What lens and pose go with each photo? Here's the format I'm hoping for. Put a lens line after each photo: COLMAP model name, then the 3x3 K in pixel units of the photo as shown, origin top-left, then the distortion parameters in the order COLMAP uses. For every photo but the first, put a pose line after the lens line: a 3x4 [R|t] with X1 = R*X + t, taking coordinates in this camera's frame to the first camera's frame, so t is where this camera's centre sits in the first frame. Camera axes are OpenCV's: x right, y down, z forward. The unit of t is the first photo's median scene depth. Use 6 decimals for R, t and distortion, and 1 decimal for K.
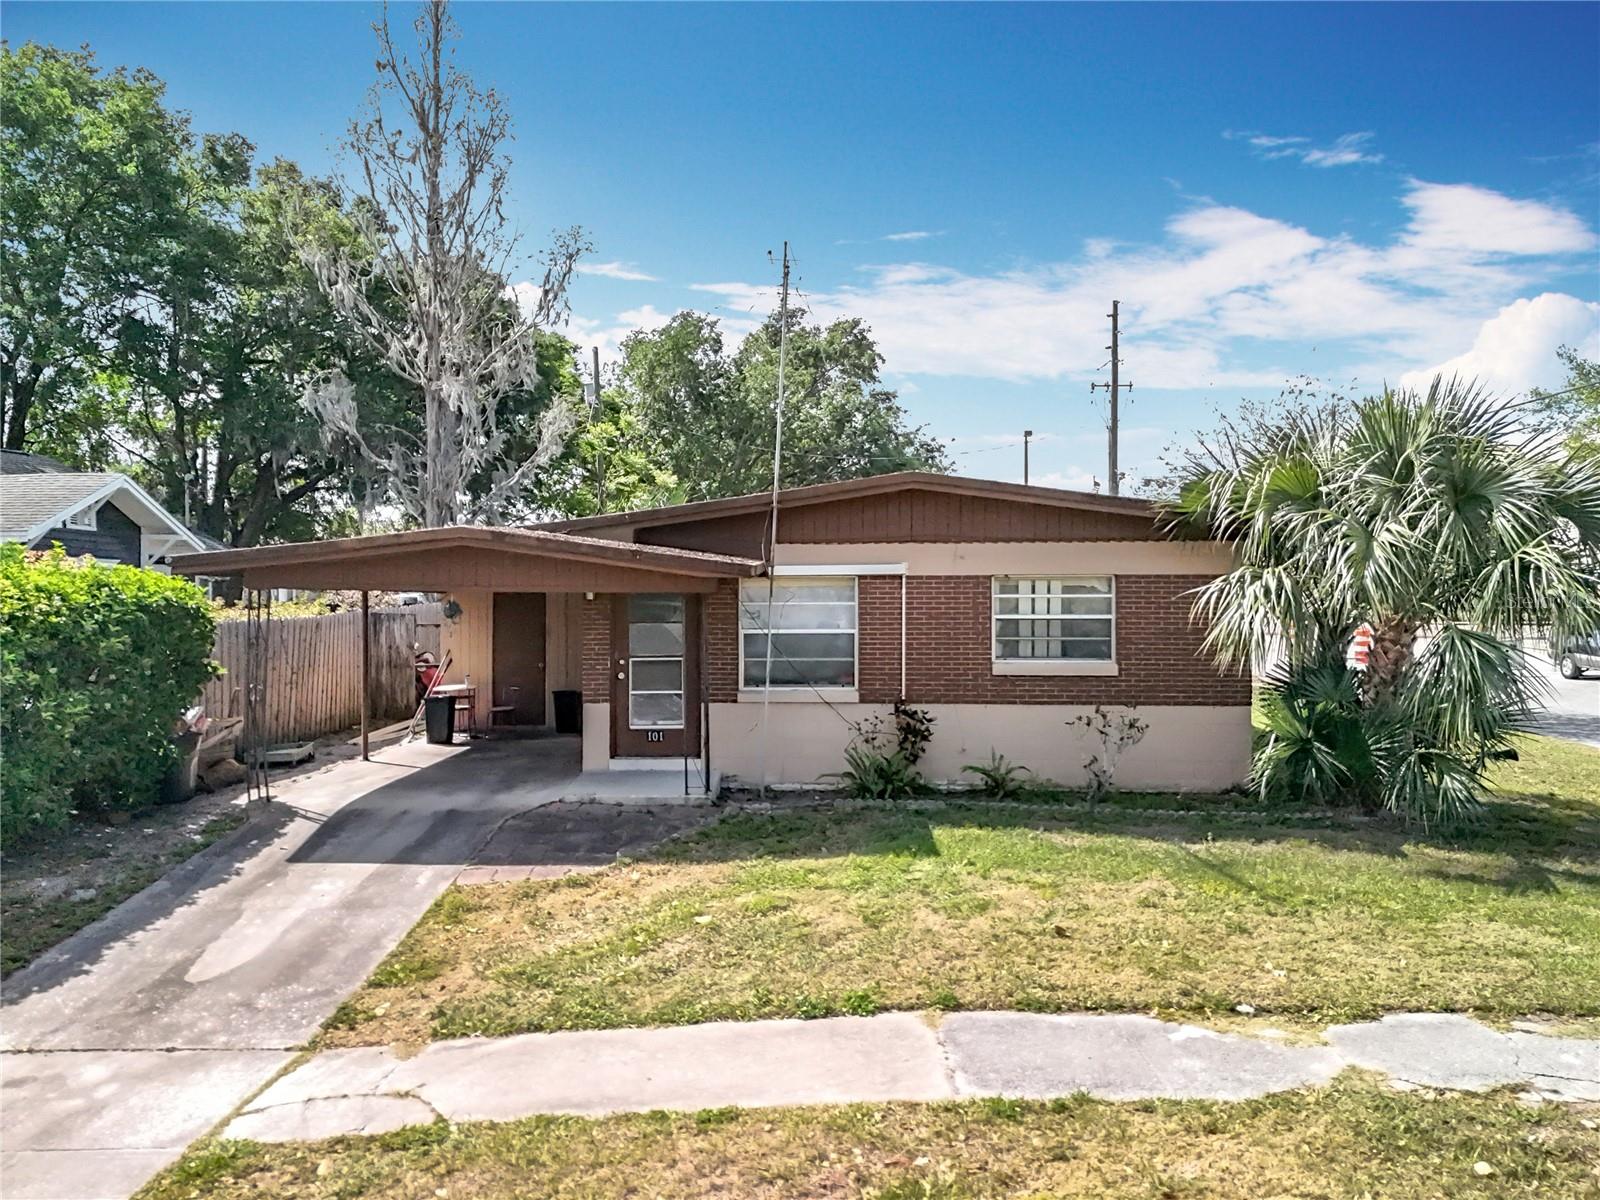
lens RADIAL K [[1145.7, 0, 800.0], [0, 1145.7, 600.0], [0, 0, 1]] dist [0.074114, -0.050362]
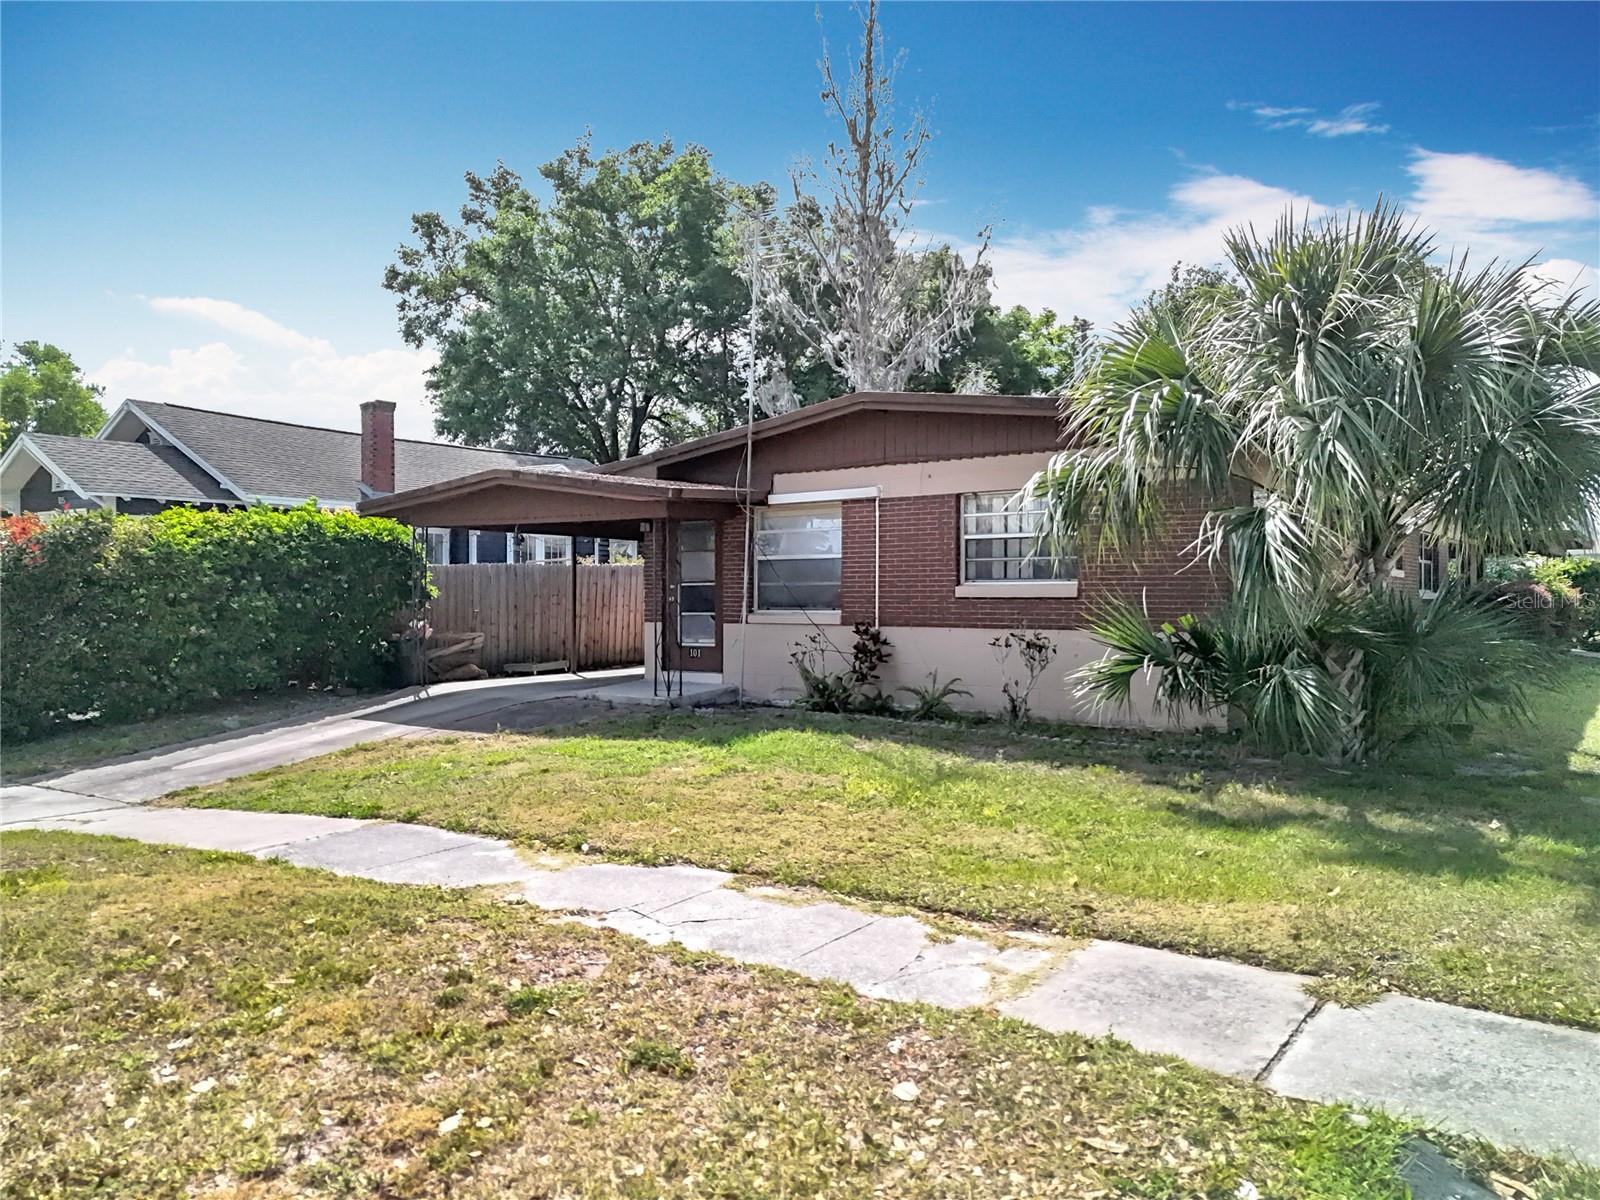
lens RADIAL K [[1155.0, 0, 795.5], [0, 1155.0, 594.0], [0, 0, 1]] dist [0.076060, -0.048418]
pose [[0.829065, 0.000617, -0.559152, 0.603204], [-0.001984, 0.999996, -0.001839, 0.065160], [0.559149, 0.002634, 0.829063, 0.123795]]
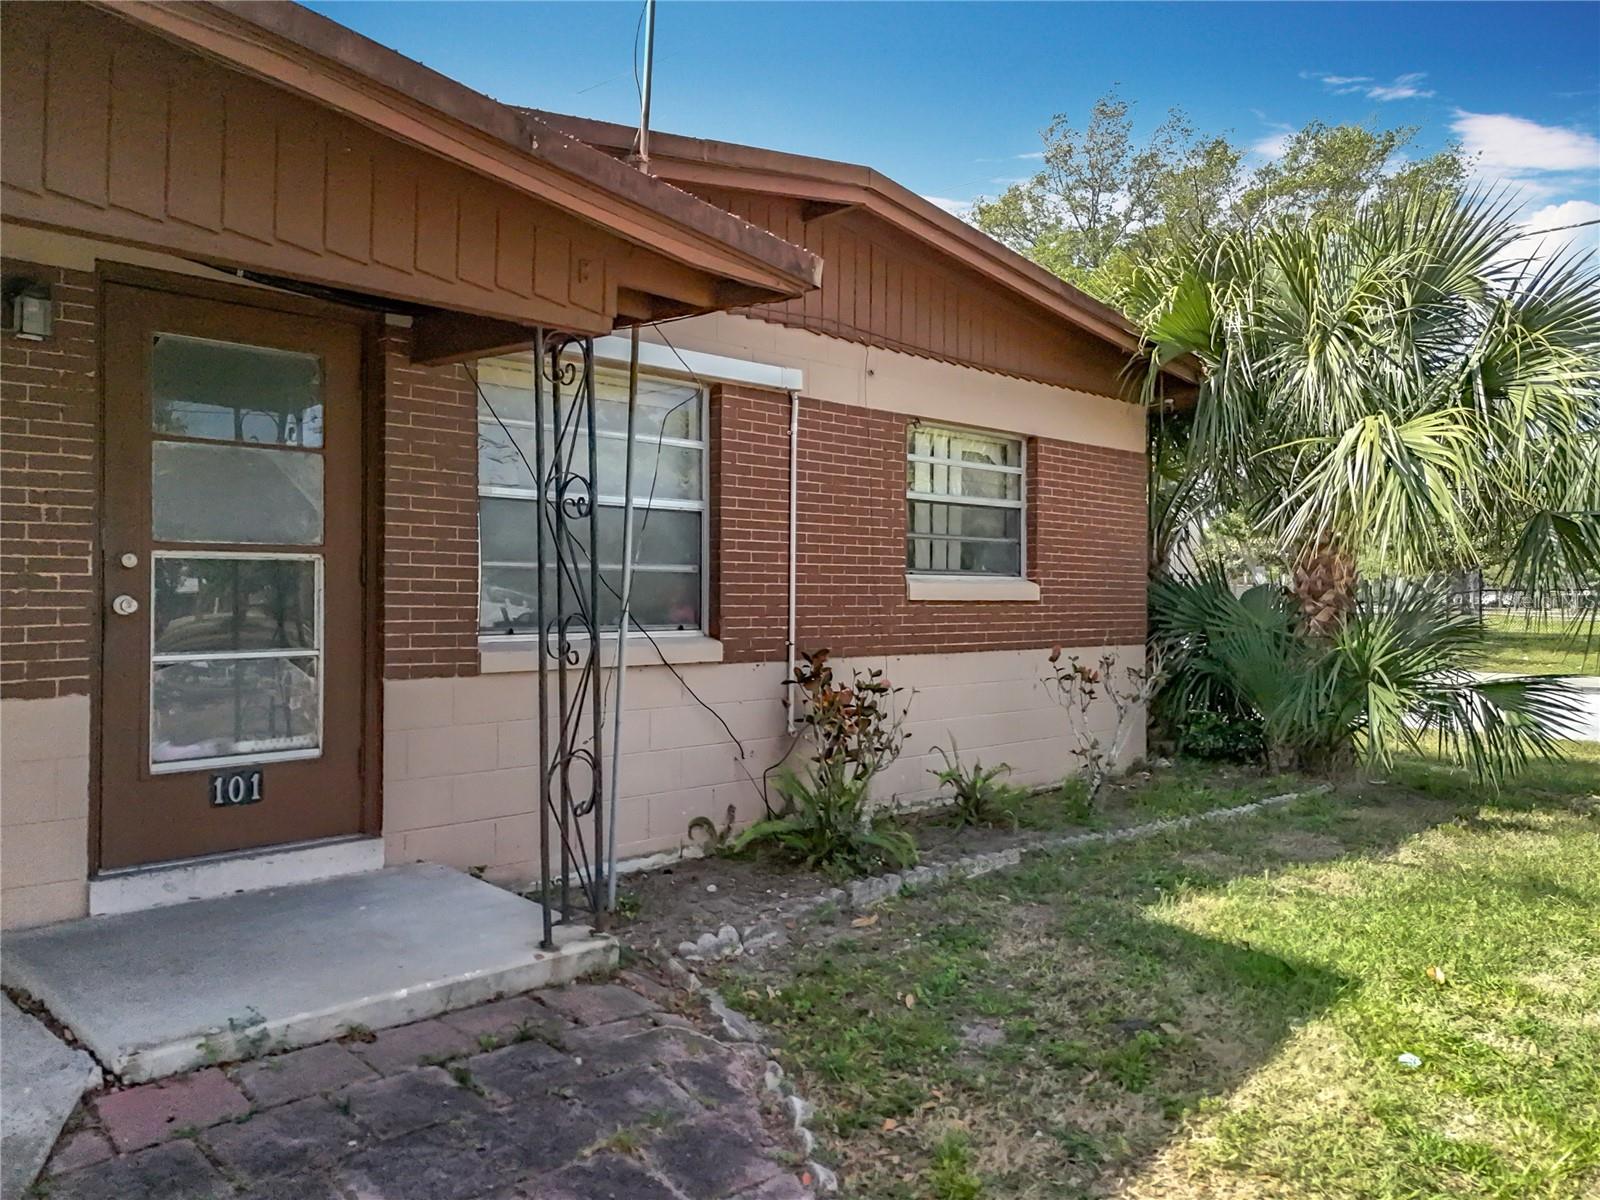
lens RADIAL K [[1176.3, 0, 763.1], [0, 1176.3, 571.3], [0, 0, 1]] dist [0.109712, -0.081586]
pose [[0.707507, 0.020158, 0.706419, -0.270778], [-0.006141, 0.999731, -0.022377, 0.064908], [-0.706680, 0.011494, 0.707440, 0.665228]]
